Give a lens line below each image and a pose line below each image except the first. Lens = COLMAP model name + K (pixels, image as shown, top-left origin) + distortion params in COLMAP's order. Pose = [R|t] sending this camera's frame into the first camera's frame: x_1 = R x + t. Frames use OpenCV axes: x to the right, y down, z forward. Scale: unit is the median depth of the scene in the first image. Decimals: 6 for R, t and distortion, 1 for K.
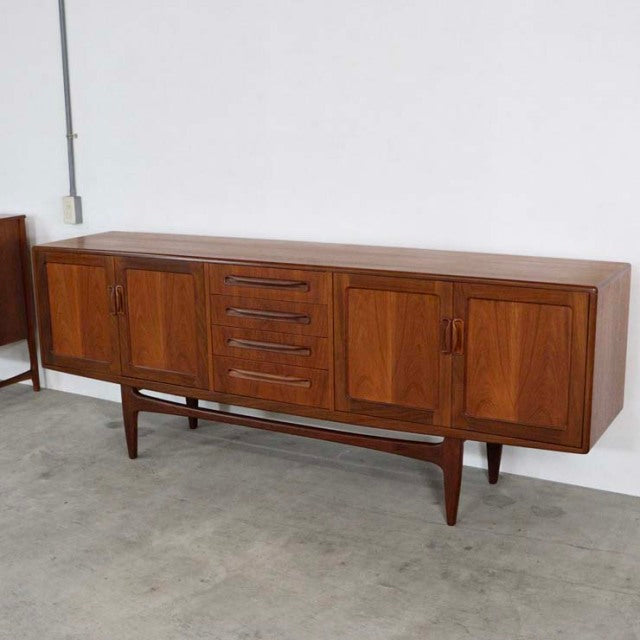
lens RADIAL K [[912.4, 0, 306.0], [0, 912.4, 318.2], [0, 0, 1]] dist [-0.110646, 0.064760]
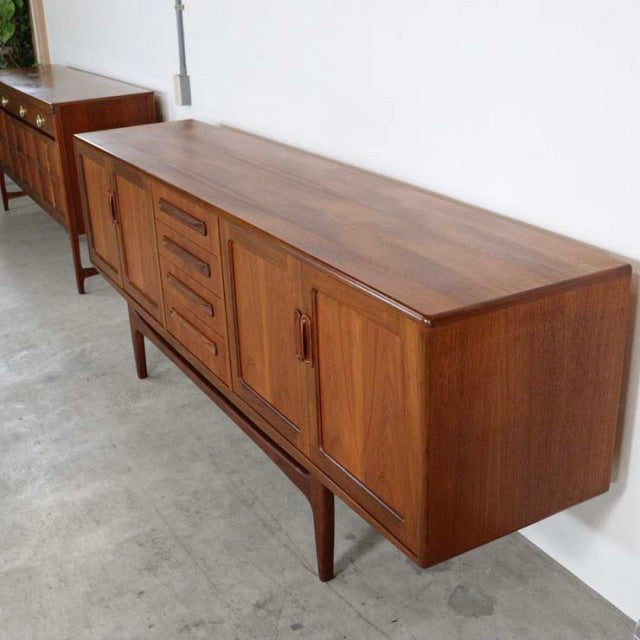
lens RADIAL K [[863.7, 0, 319.5], [0, 863.7, 312.2], [0, 0, 1]] dist [-0.108890, 0.081391]
pose [[0.865541, 0.172478, -0.470203, 0.429137], [-0.085732, 0.975997, 0.200198, -0.118136], [0.493446, -0.132968, 0.859552, 0.411352]]
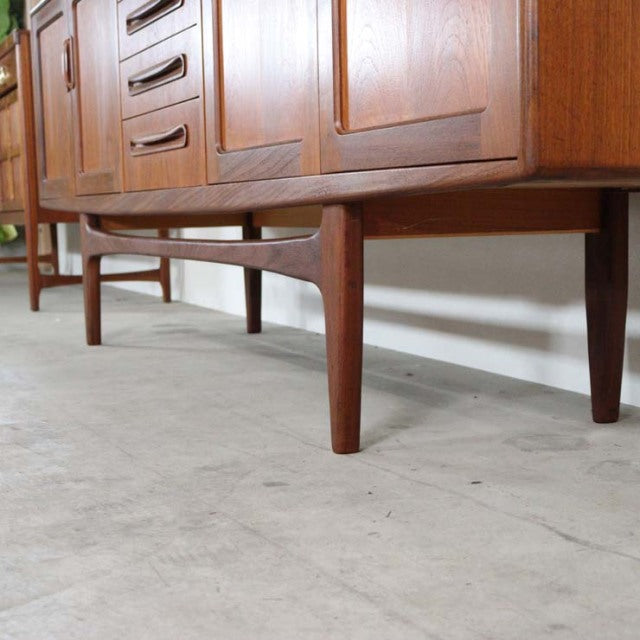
lens RADIAL K [[1113.7, 0, 320.0], [0, 1113.7, 320.0], [0, 0, 1]] dist [-0.033920, 0.184706]
pose [[0.818823, 0.060865, -0.570810, 0.399550], [-0.117048, 0.991175, -0.062216, 0.195239], [0.561986, 0.117756, 0.818722, 0.581547]]
